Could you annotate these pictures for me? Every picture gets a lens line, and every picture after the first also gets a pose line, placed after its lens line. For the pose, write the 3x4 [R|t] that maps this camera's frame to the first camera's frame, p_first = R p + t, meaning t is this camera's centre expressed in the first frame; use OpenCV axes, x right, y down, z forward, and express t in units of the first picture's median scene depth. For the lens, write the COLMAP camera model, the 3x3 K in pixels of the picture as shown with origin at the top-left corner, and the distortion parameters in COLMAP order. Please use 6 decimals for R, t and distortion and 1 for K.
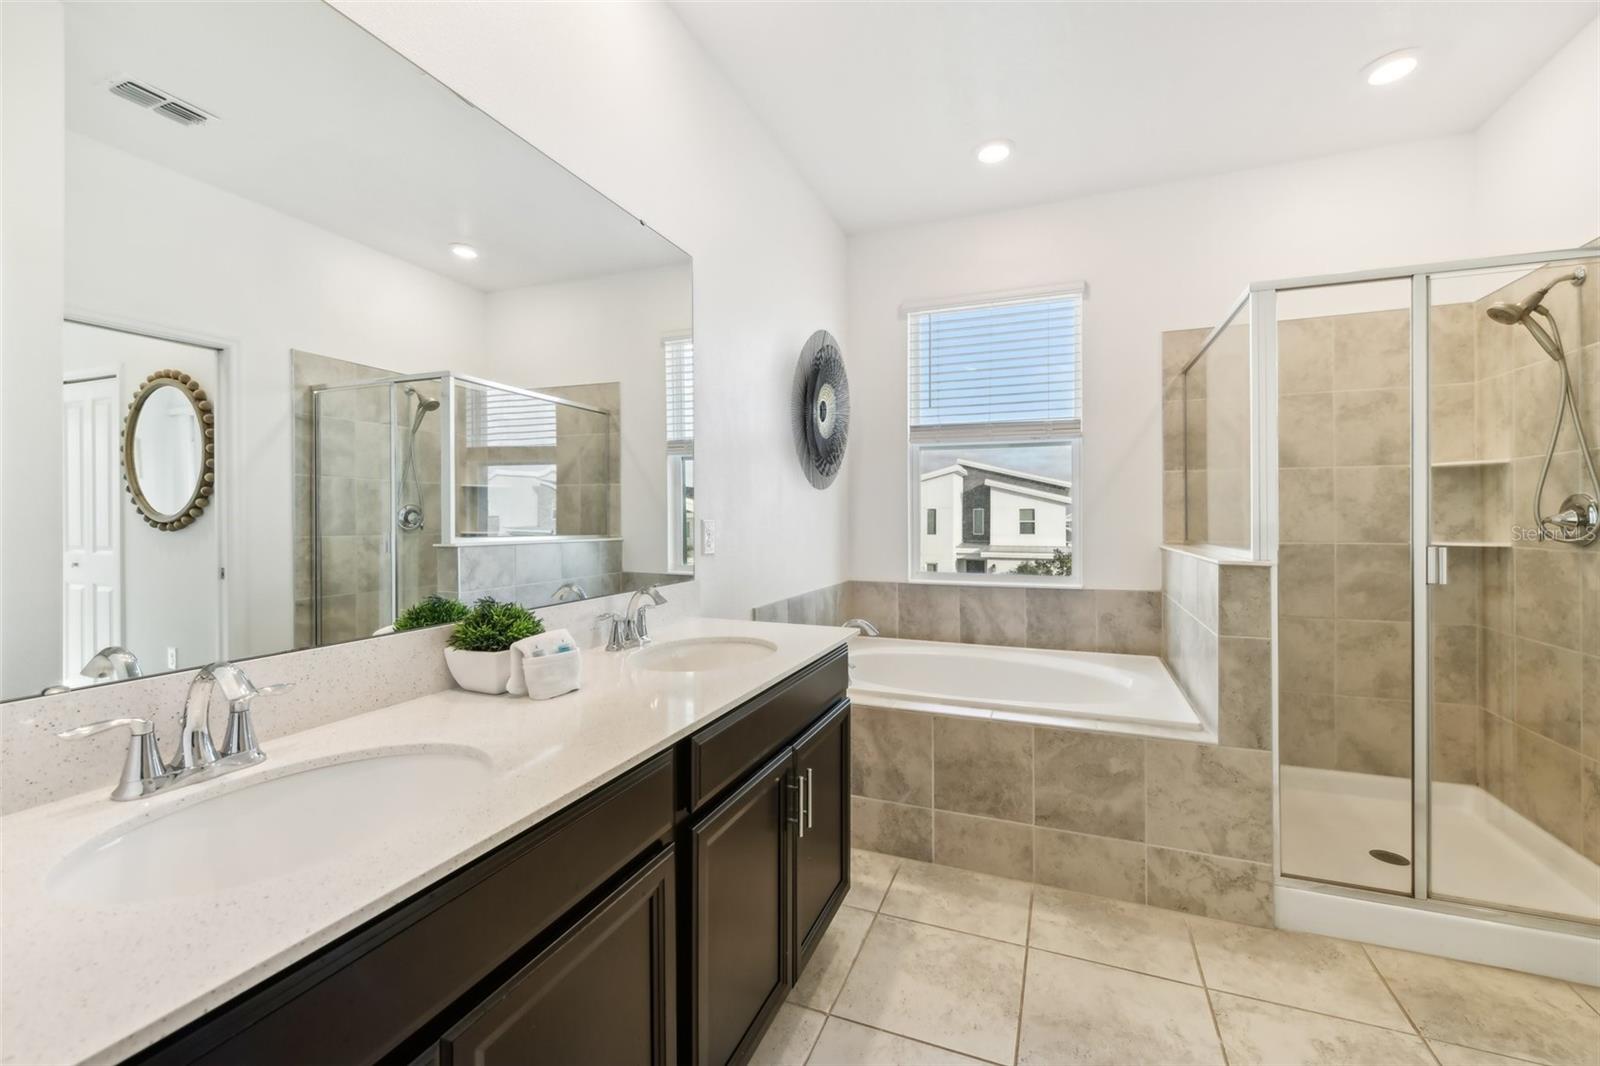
lens RADIAL K [[650.1, 0, 812.2], [0, 650.1, 510.4], [0, 0, 1]] dist [0.001929, -0.000427]
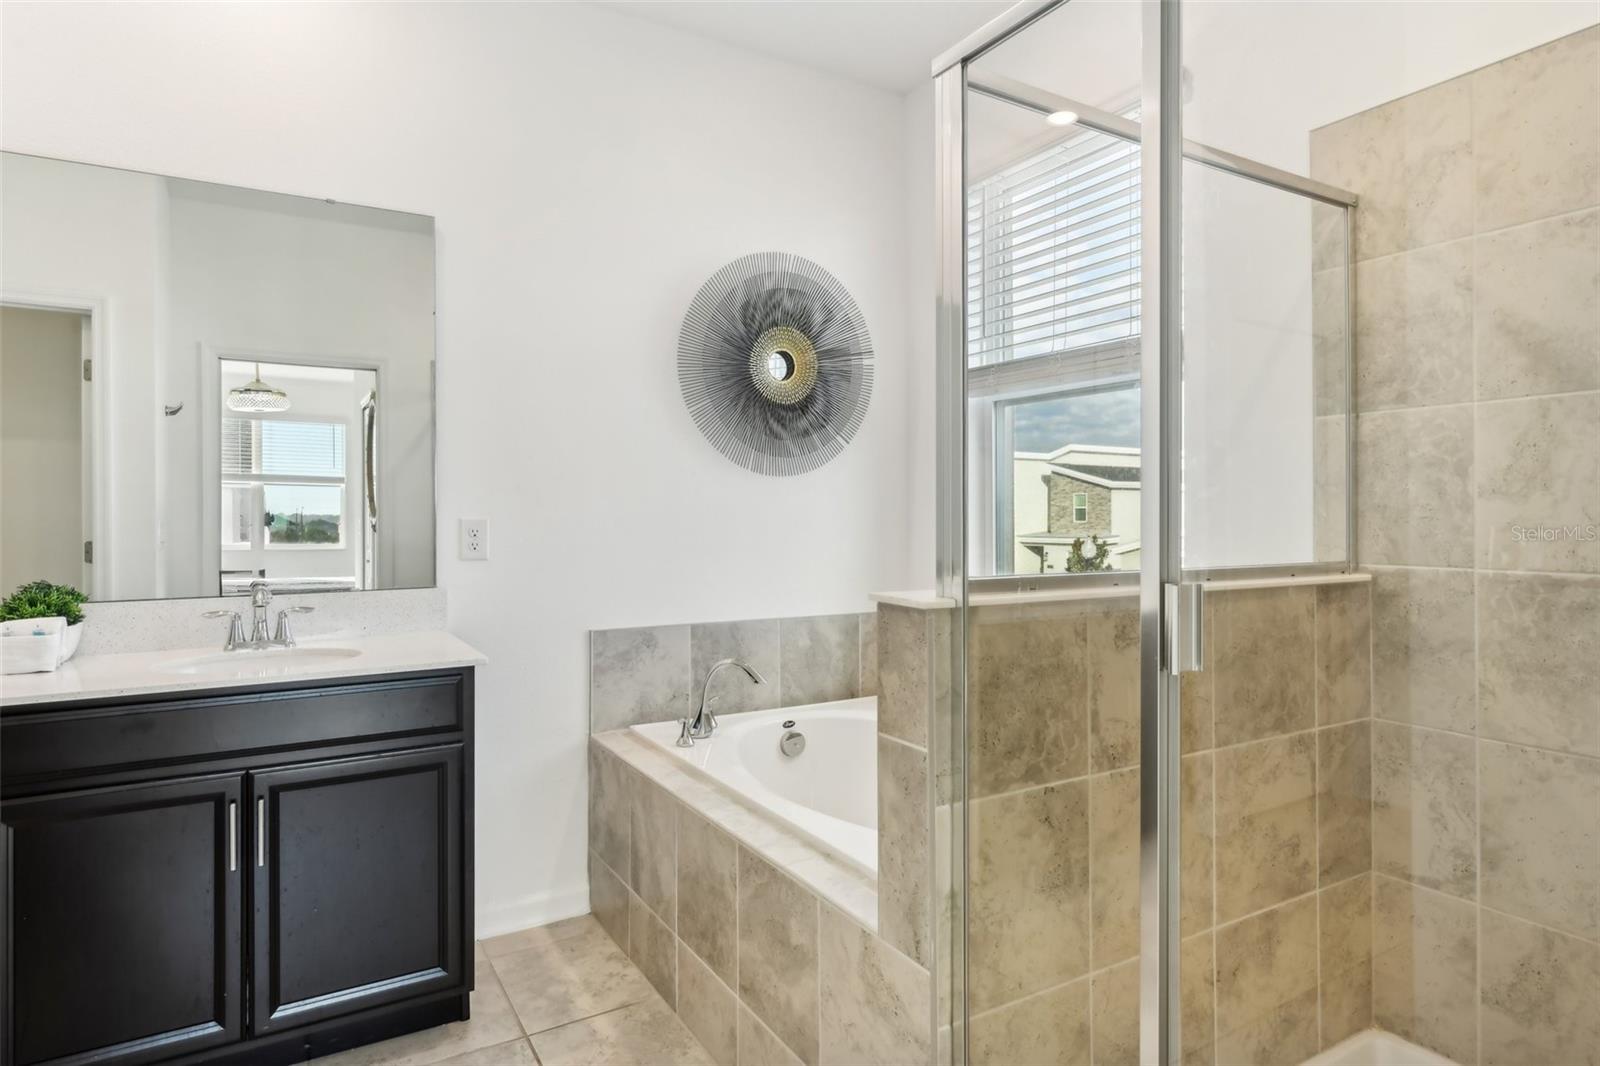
lens RADIAL K [[917.0, 0, 805.2], [0, 917.0, 504.5], [0, 0, 1]] dist [0.003160, 0.000253]
pose [[0.789388, -0.008783, -0.613831, 0.664806], [0.007733, 0.999961, -0.004363, 0.004064], [0.613845, -0.001303, 0.789425, 0.232353]]
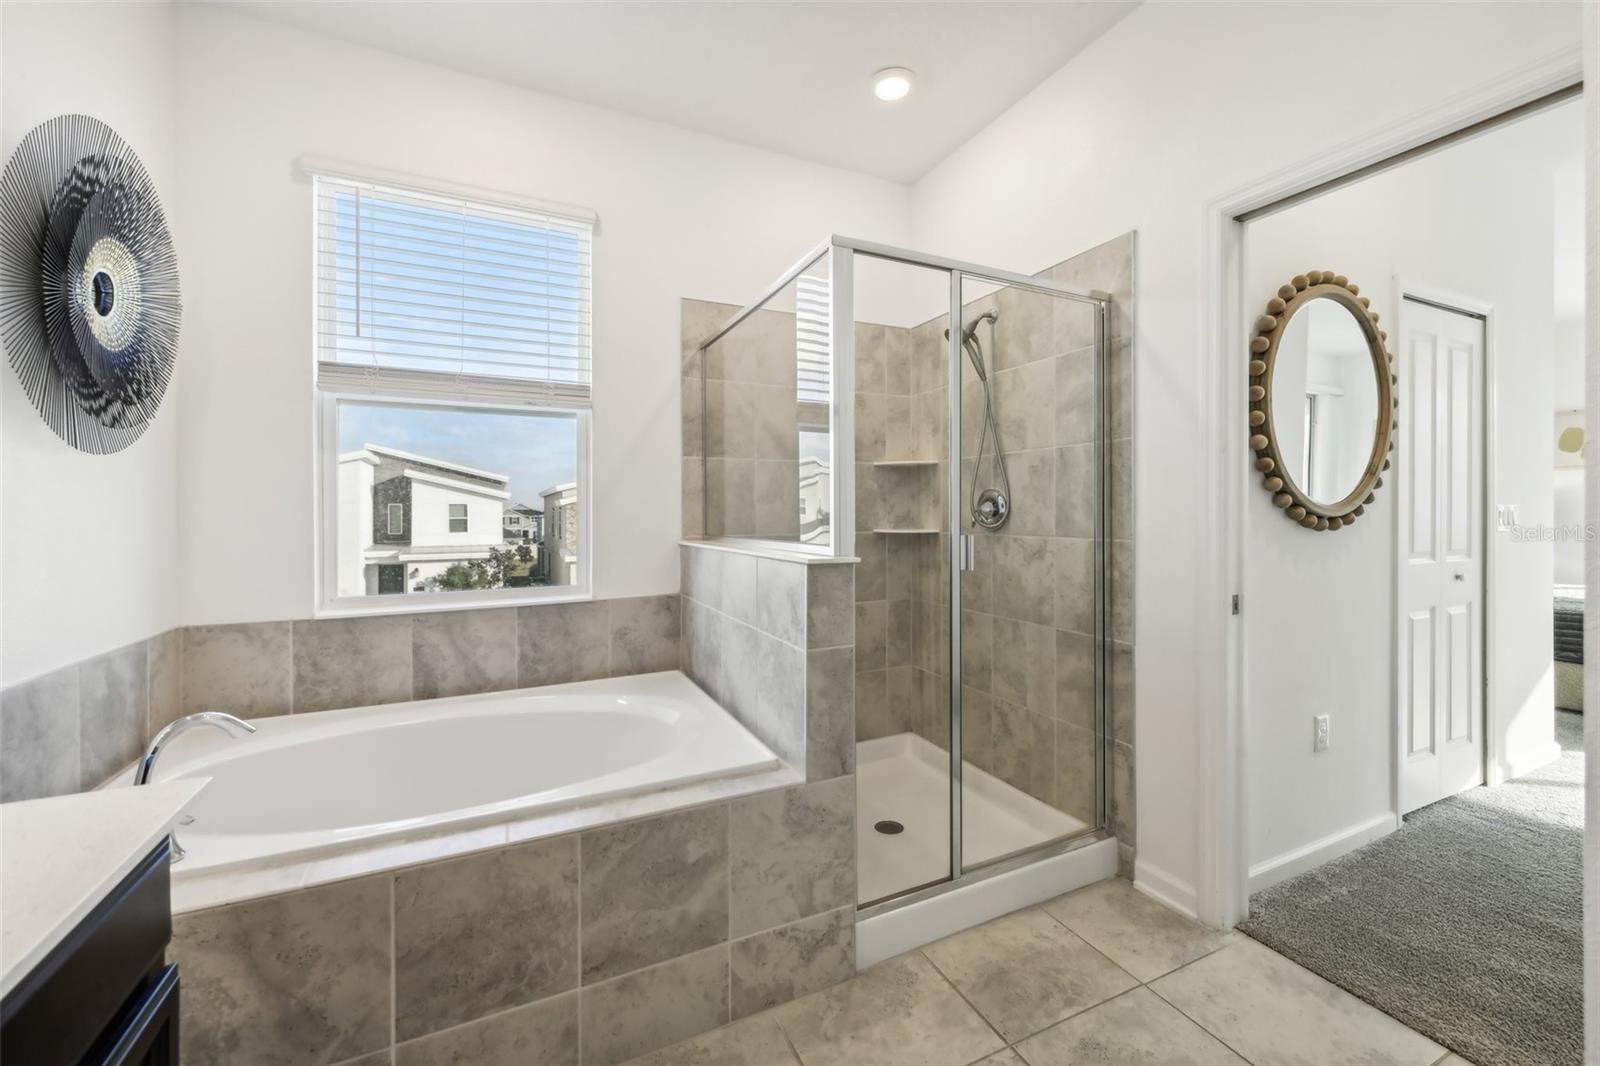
lens RADIAL K [[648.4, 0, 819.7], [0, 648.4, 507.9], [0, 0, 1]] dist [0.007696, -0.004843]
pose [[0.673023, 0.000060, 0.739621, 0.018320], [-0.001899, 0.999997, 0.001646, 0.006808], [-0.739619, -0.002512, 0.673021, 0.277214]]
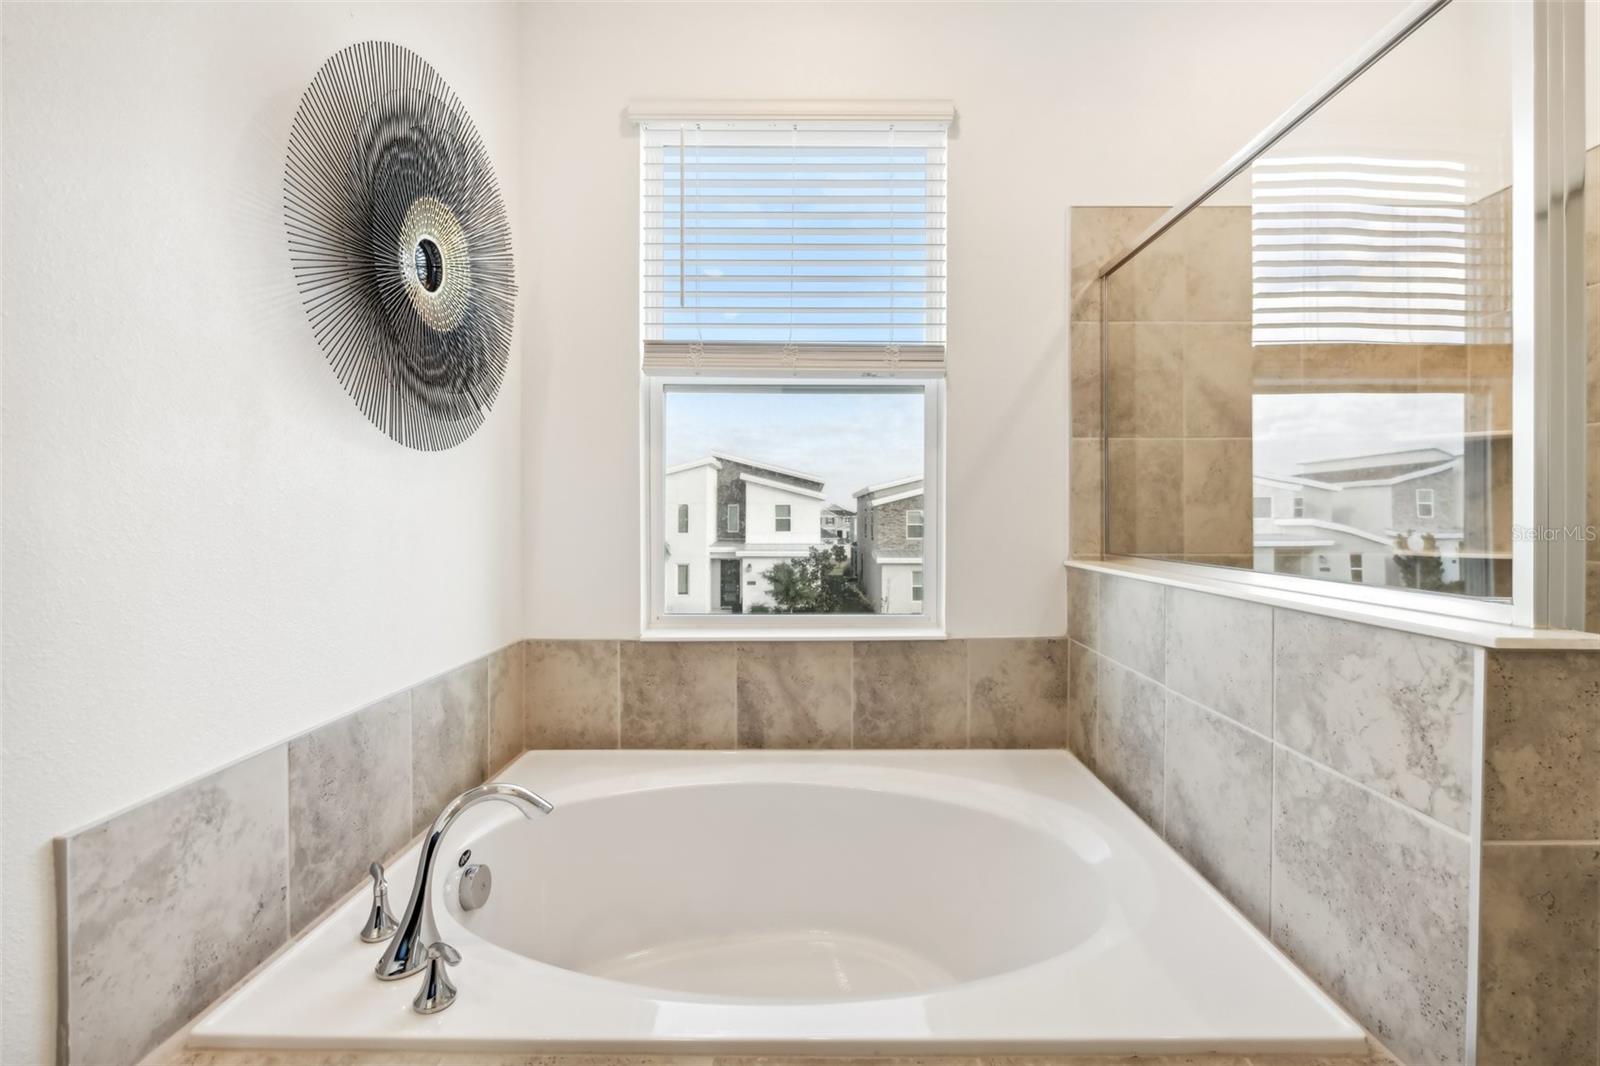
lens RADIAL K [[686.6, 0, 820.0], [0, 686.6, 514.4], [0, 0, 1]] dist [0.003476, -0.005142]
pose [[0.929196, -0.000281, 0.369588, 0.089725], [-0.004039, 0.999932, 0.010915, 0.004130], [-0.369566, -0.011635, 0.929131, 0.498972]]
